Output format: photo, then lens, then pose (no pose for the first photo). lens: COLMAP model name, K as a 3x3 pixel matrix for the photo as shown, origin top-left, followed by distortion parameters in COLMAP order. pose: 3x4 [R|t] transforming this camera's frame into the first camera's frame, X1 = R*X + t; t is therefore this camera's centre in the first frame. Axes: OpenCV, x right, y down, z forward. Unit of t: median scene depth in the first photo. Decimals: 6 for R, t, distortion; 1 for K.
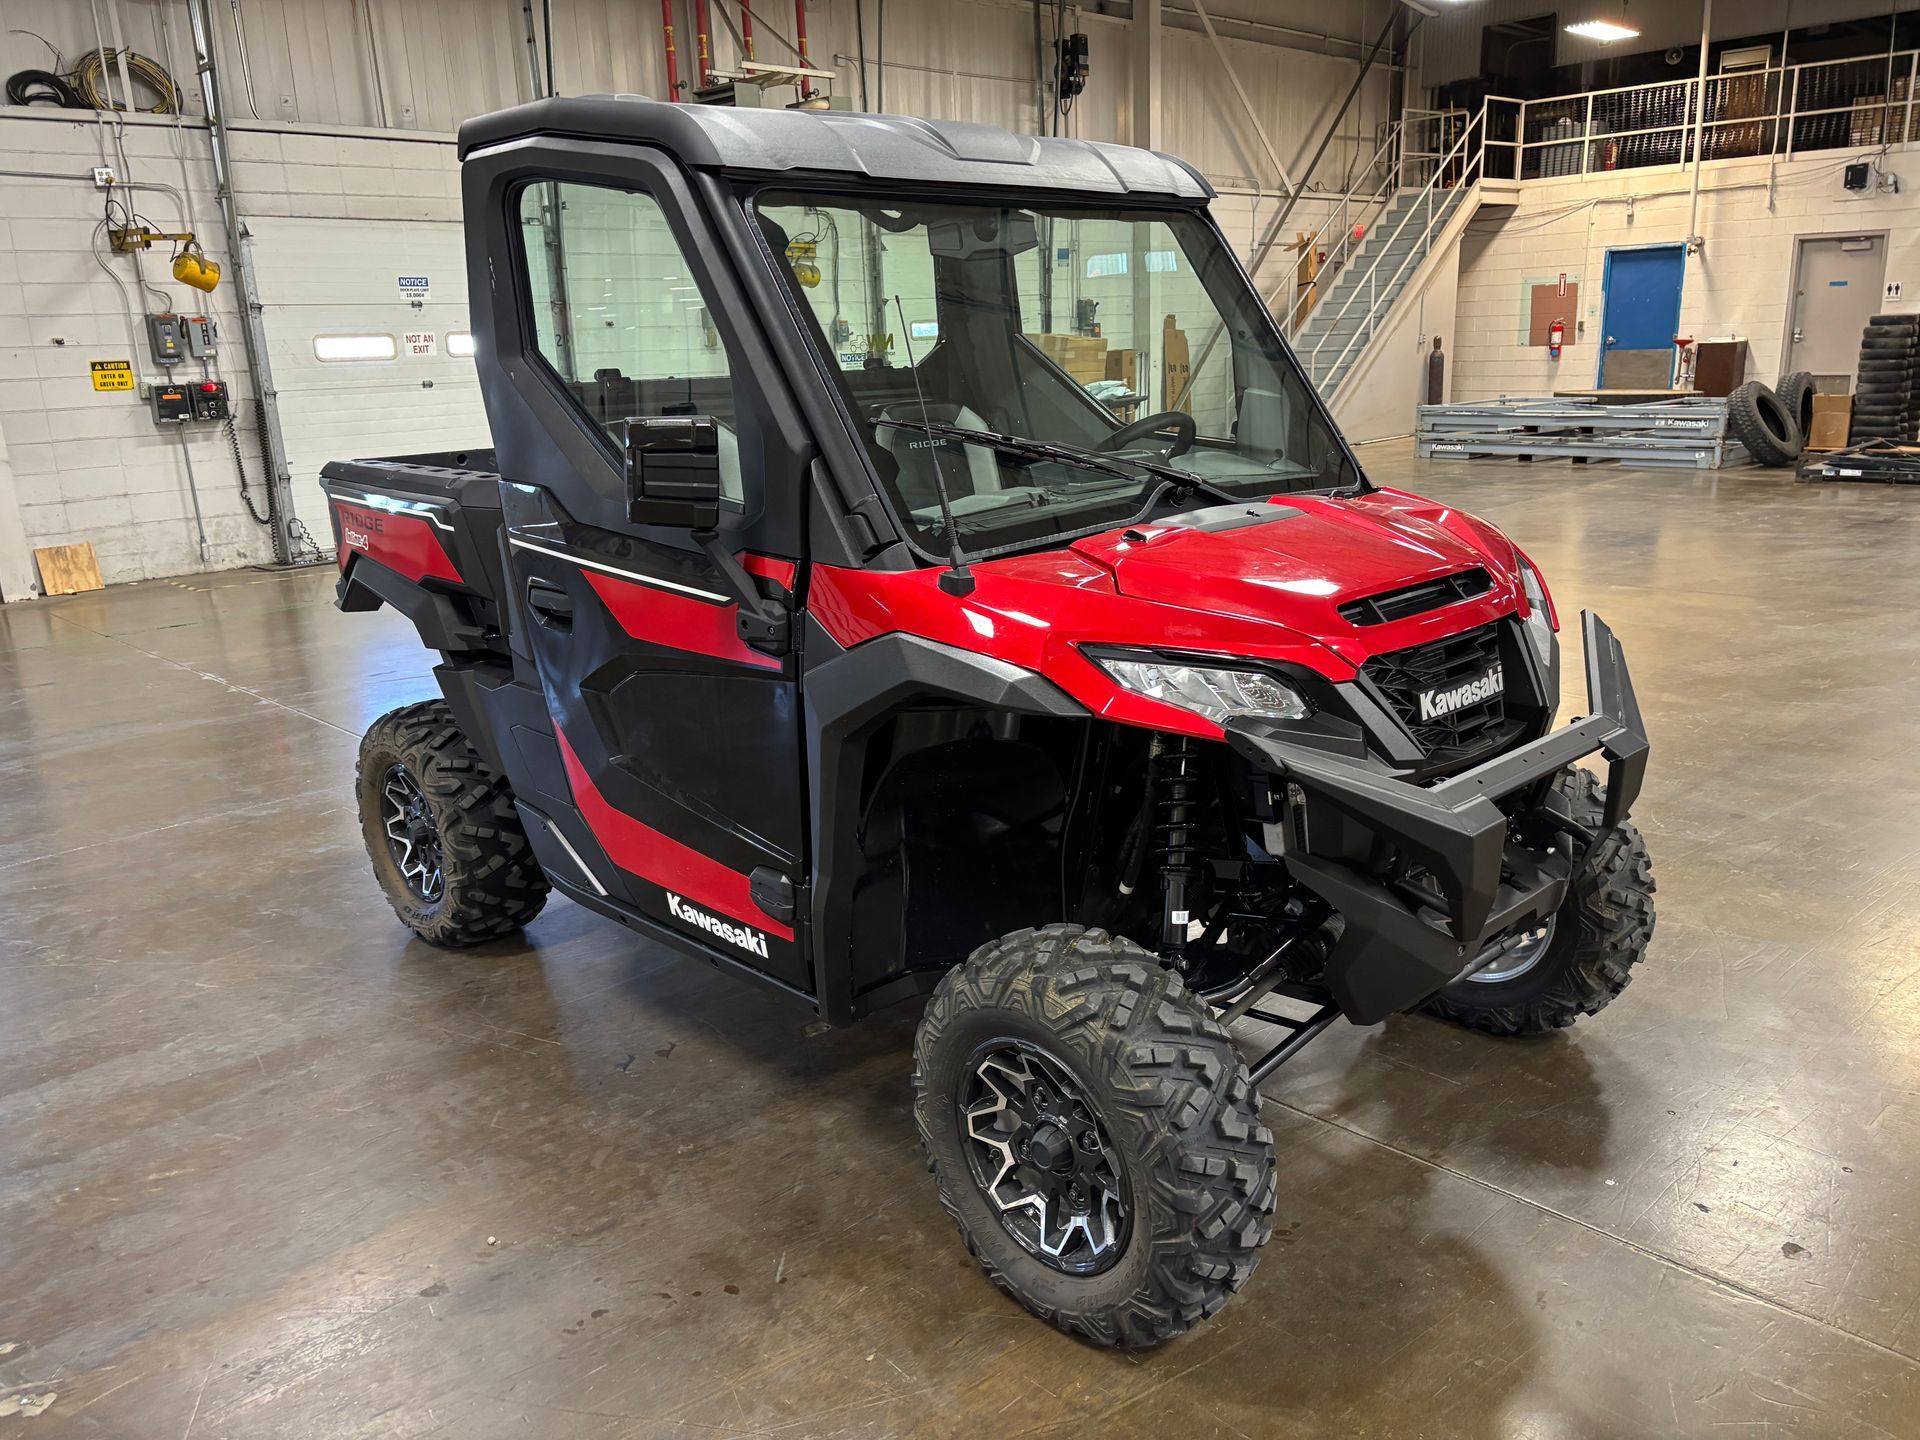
lens RADIAL K [[1453.1, 0, 960.1], [0, 1453.1, 716.4], [0, 0, 1]] dist [0.045568, -0.048961]
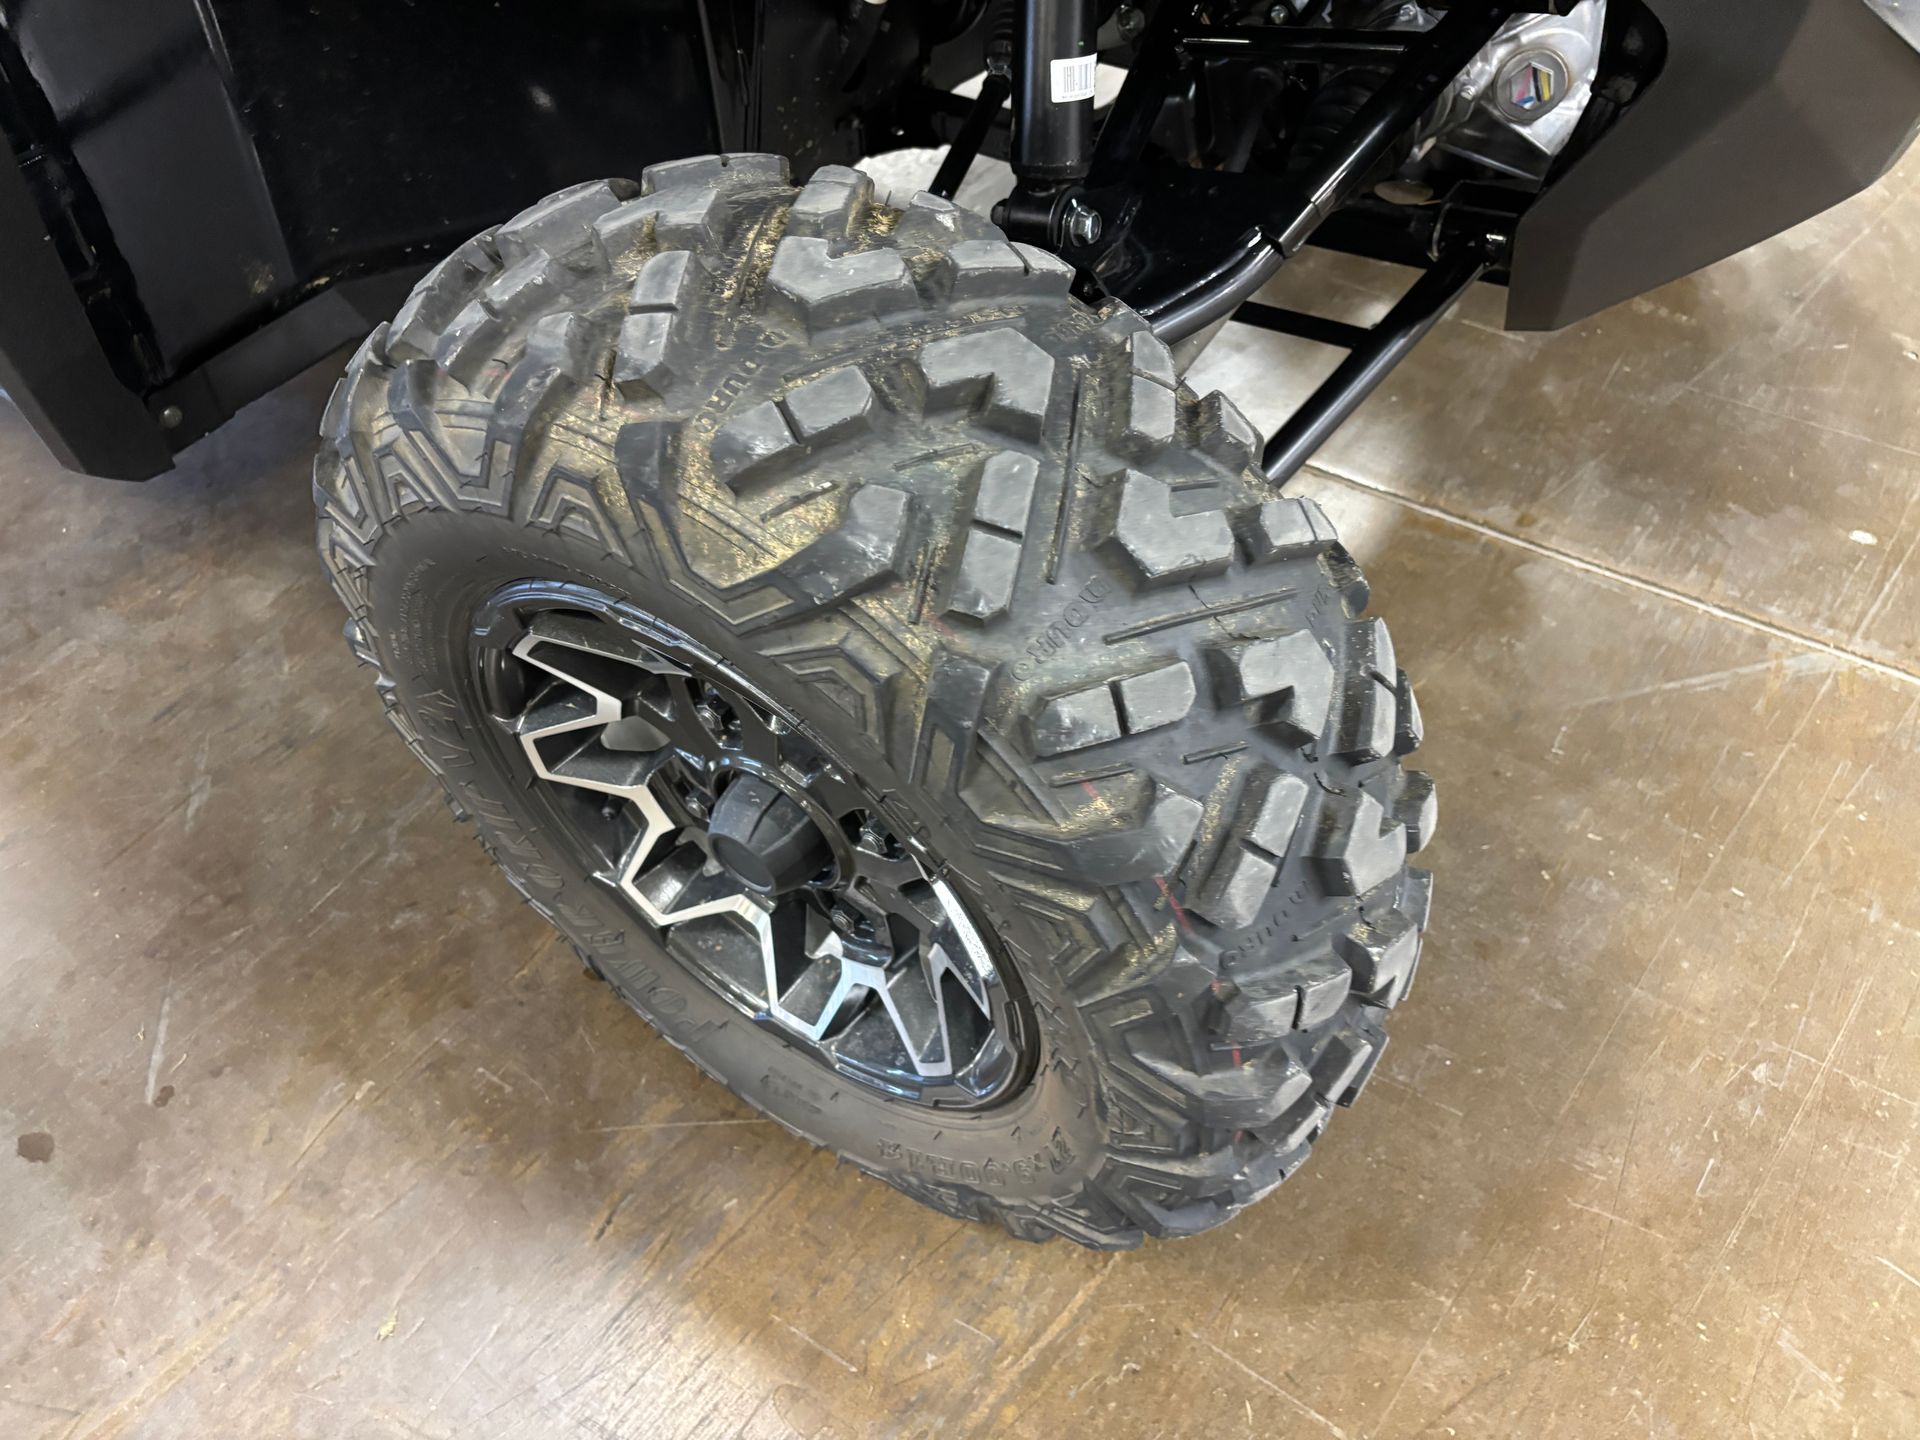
lens RADIAL K [[1453.1, 0, 956.6], [0, 1453.1, 709.4], [0, 0, 1]] dist [0.045568, -0.048961]
pose [[0.973426, -0.167402, 0.156265, 0.057139], [0.052117, 0.826407, 0.560656, 0.076991], [-0.222994, -0.537613, 0.813171, 0.724438]]
